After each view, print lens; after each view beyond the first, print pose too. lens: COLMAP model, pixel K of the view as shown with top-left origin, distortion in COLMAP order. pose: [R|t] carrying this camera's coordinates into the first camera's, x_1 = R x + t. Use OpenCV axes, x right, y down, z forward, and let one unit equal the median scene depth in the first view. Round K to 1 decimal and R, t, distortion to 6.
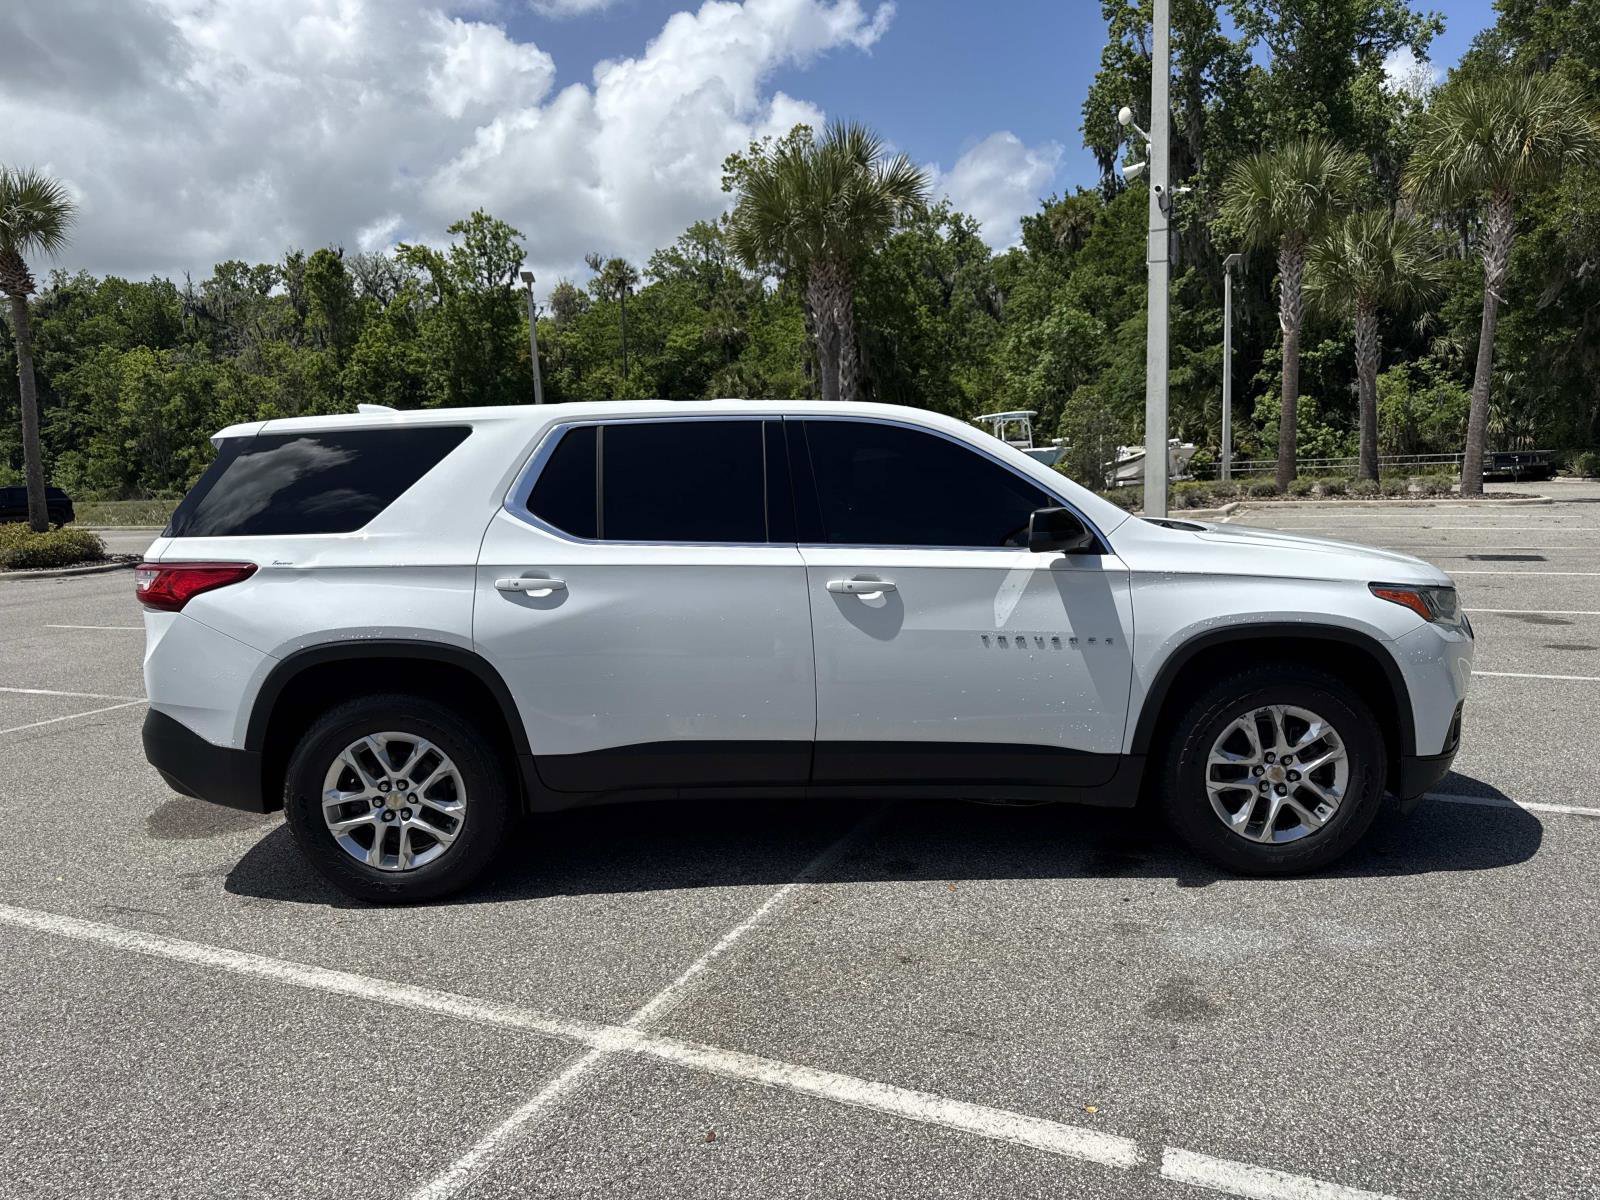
lens RADIAL K [[1116.3, 0, 810.5], [0, 1116.3, 642.9], [0, 0, 1]] dist [0.030030, -0.039885]
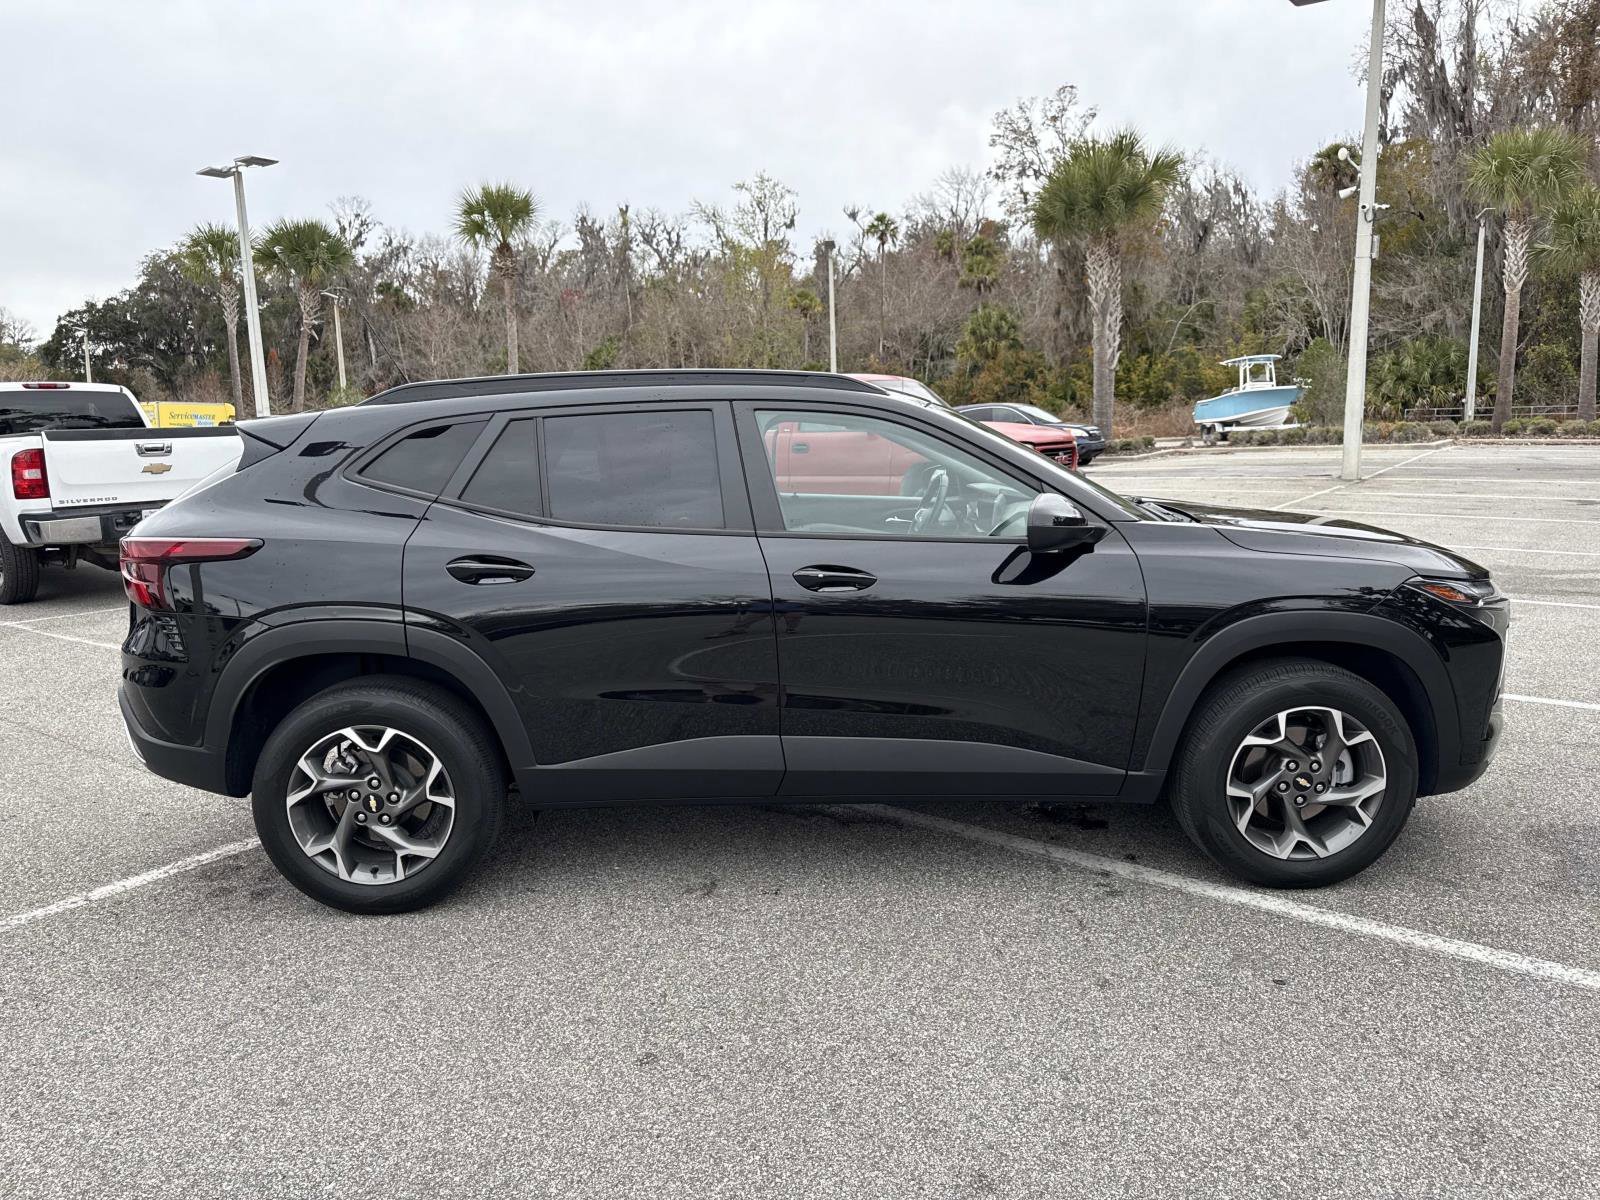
lens RADIAL K [[1116.3, 0, 777.8], [0, 1116.3, 596.8], [0, 0, 1]] dist [0.030030, -0.039885]
pose [[0.974039, 0.049158, -0.220978, -0.030530], [-0.046021, 0.998754, 0.019324, 0.038240], [0.221653, -0.008652, 0.975087, -0.223171]]
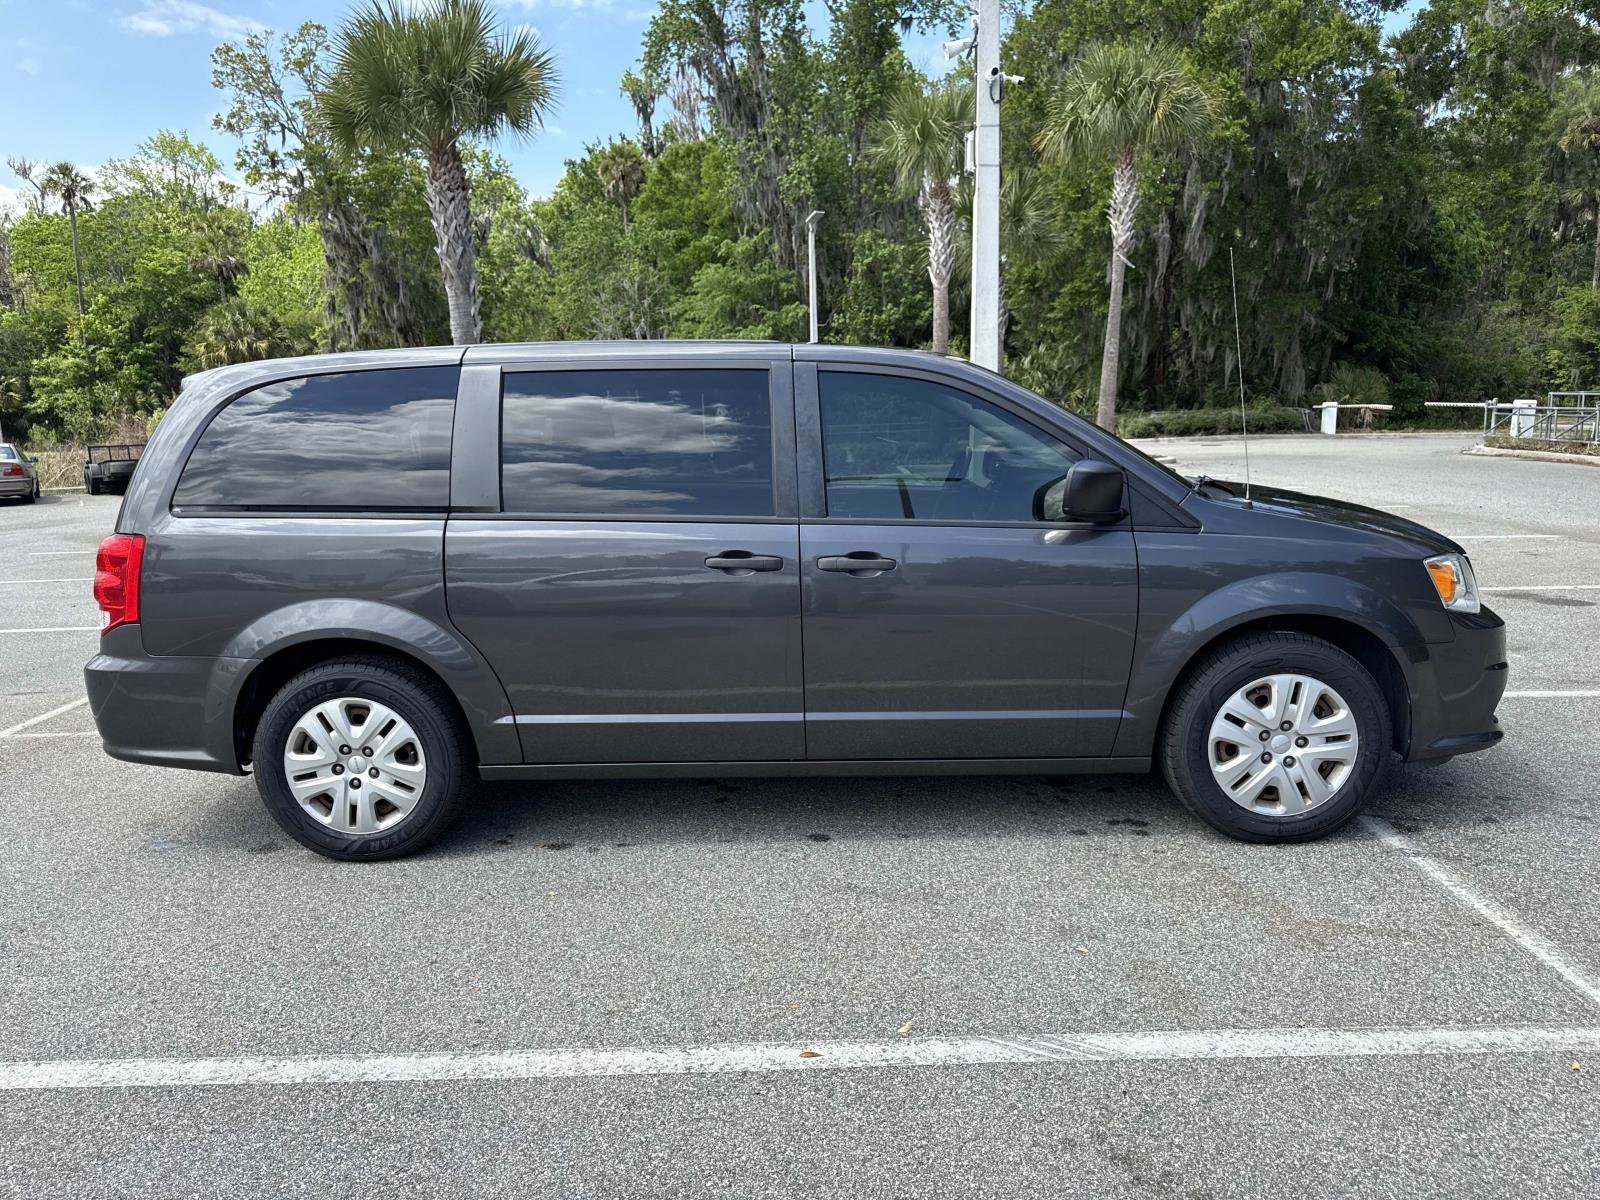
lens RADIAL K [[1116.3, 0, 798.3], [0, 1116.3, 621.8], [0, 0, 1]] dist [0.030030, -0.039885]
pose [[0.916839, -0.062015, 0.394412, -0.066787], [0.055366, 0.998067, 0.028228, -0.017223], [-0.395400, -0.004044, 0.918500, 0.131377]]
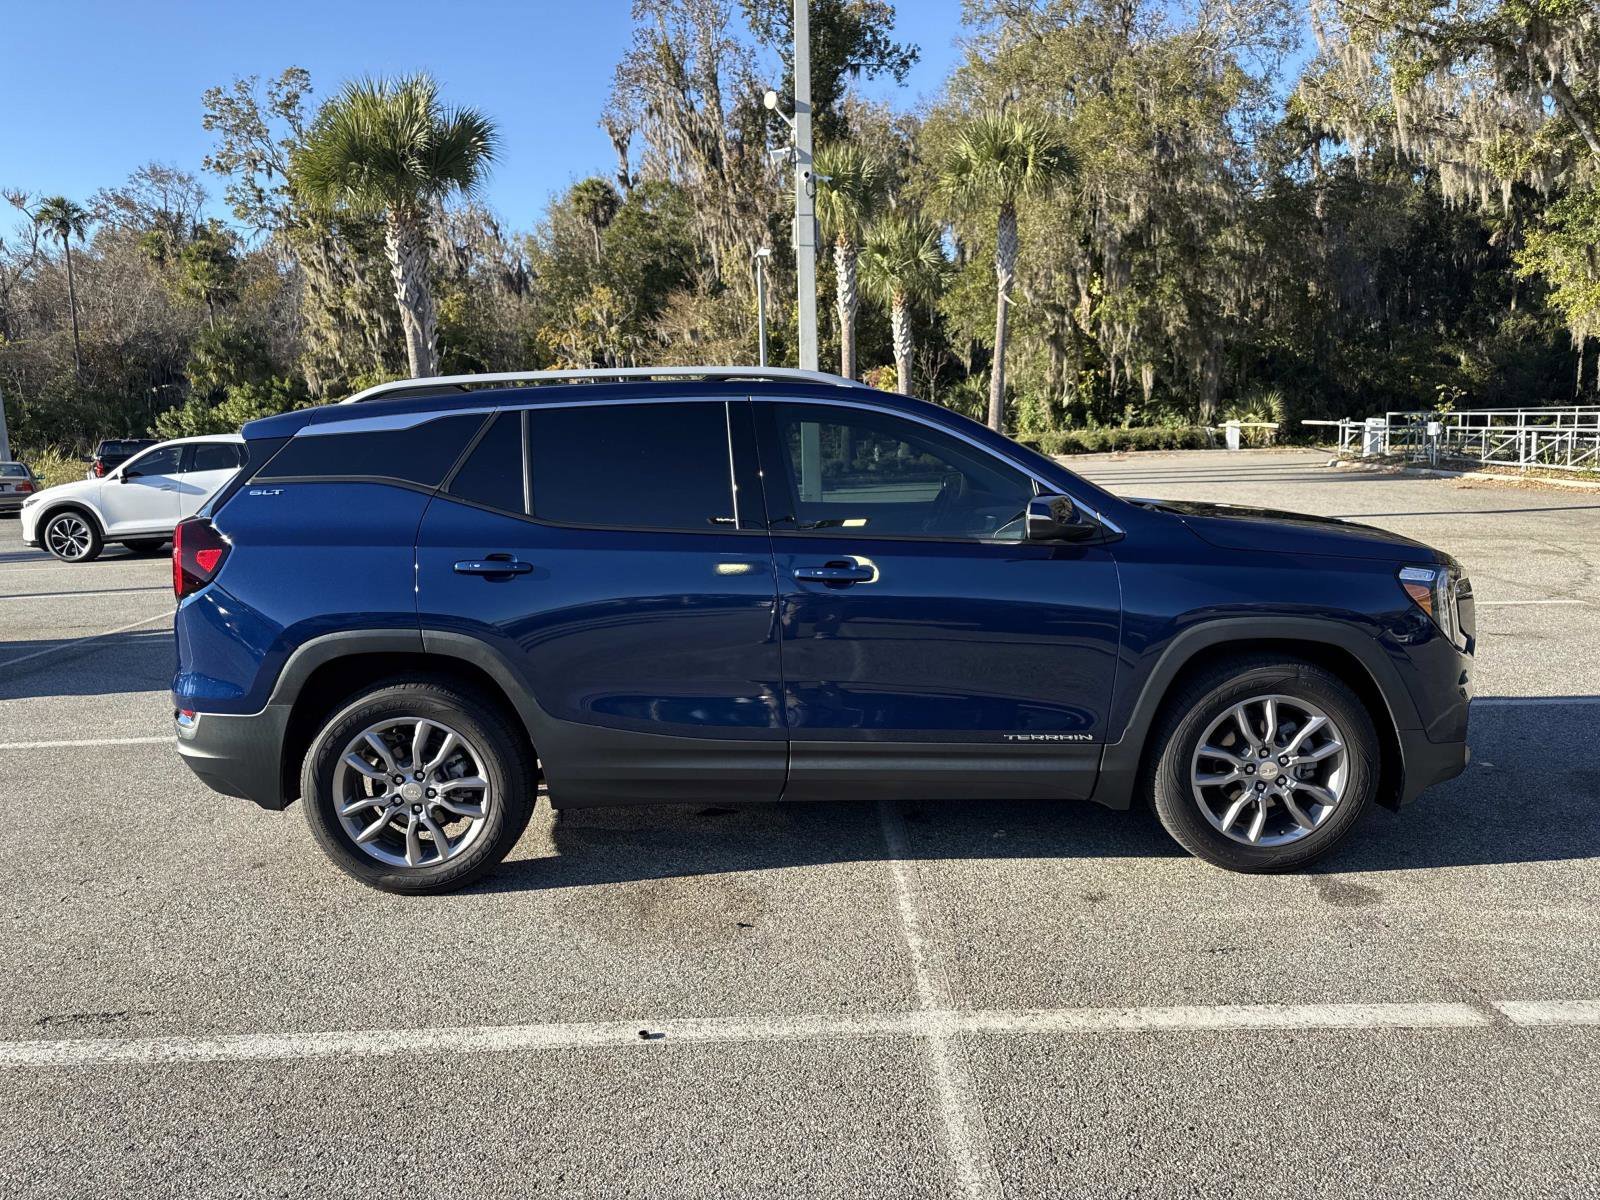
lens RADIAL K [[1116.3, 0, 806.6], [0, 1116.3, 622.6], [0, 0, 1]] dist [0.030030, -0.039885]
pose [[0.910939, -0.061903, 0.407871, -0.059894], [0.061735, 0.998000, 0.013587, 0.000295], [-0.407896, 0.012803, 0.912939, 0.018396]]
